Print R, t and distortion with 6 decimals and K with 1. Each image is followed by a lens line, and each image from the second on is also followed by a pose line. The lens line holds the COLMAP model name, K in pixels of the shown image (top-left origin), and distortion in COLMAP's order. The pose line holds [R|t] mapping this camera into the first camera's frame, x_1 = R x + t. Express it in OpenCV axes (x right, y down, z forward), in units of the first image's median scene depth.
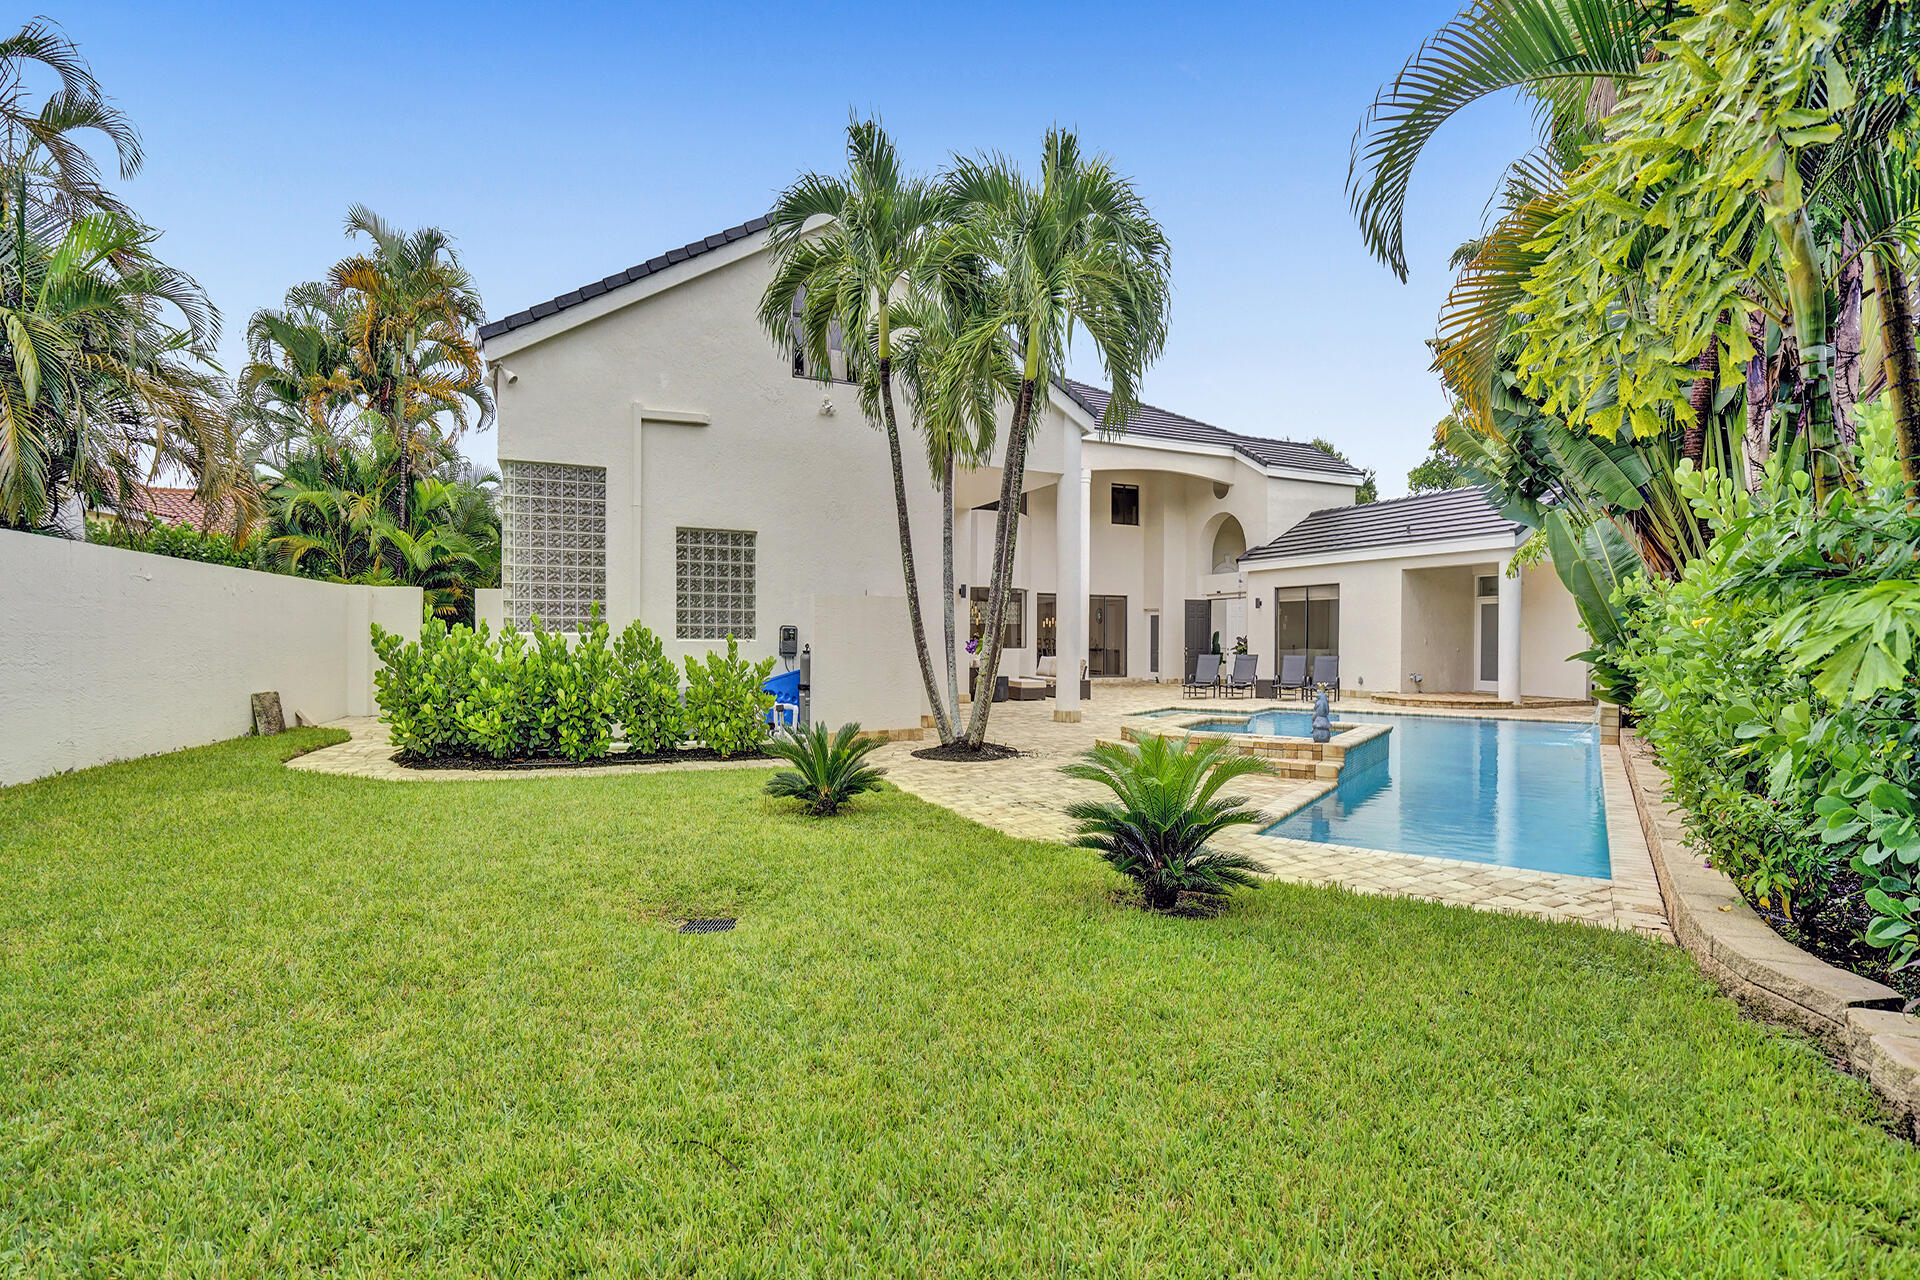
lens RADIAL K [[891.1, 0, 962.4], [0, 891.1, 649.6], [0, 0, 1]] dist [-0.000447, 0.000369]
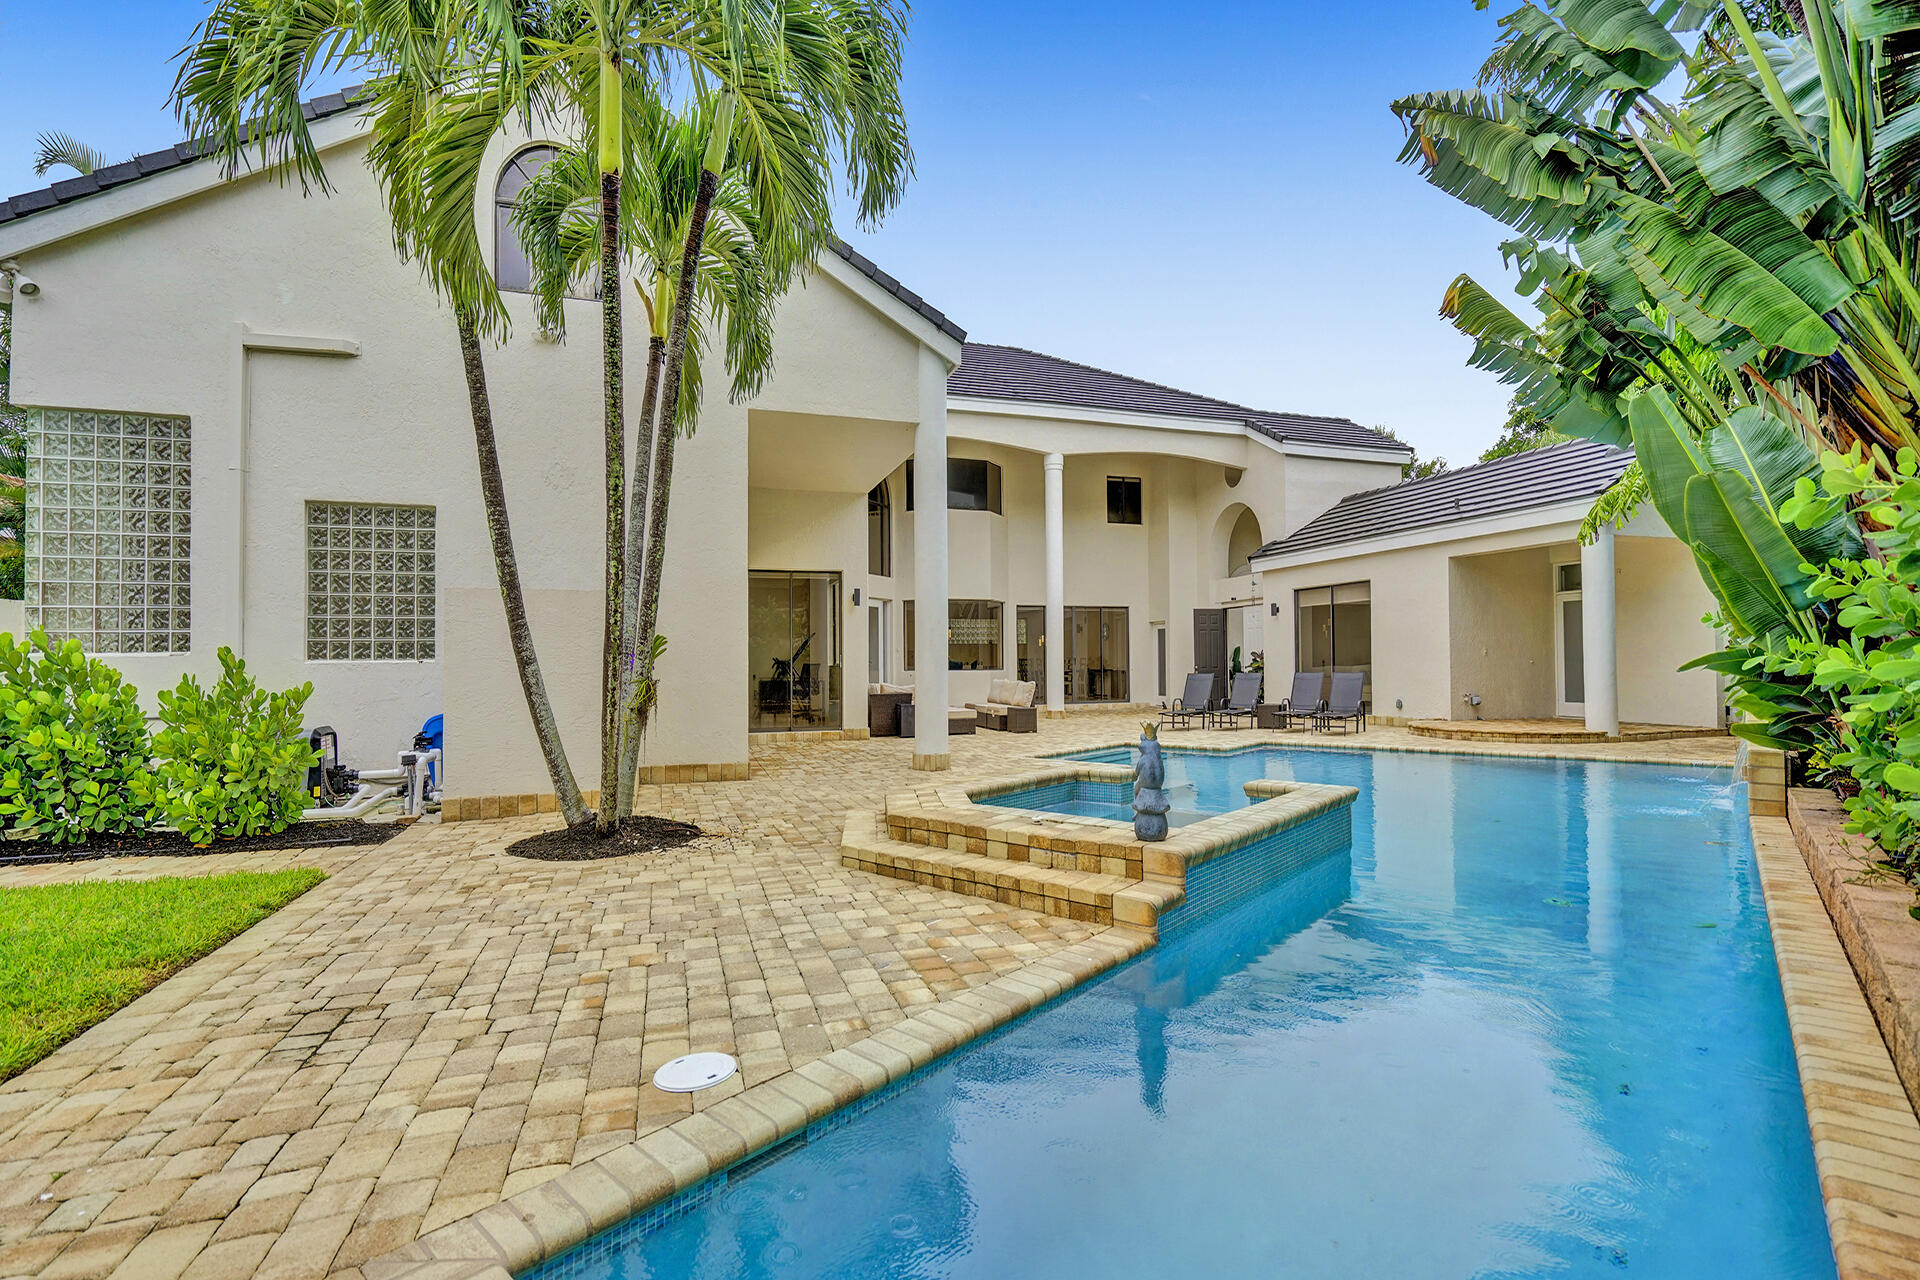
lens RADIAL K [[864.9, 0, 962.7], [0, 864.9, 658.1], [0, 0, 1]] dist [-0.003433, 0.001098]
pose [[0.994499, -0.016831, -0.103381, 0.171129], [0.014760, 0.999675, -0.020771, 0.005501], [0.103697, 0.019131, 0.994425, 0.248332]]
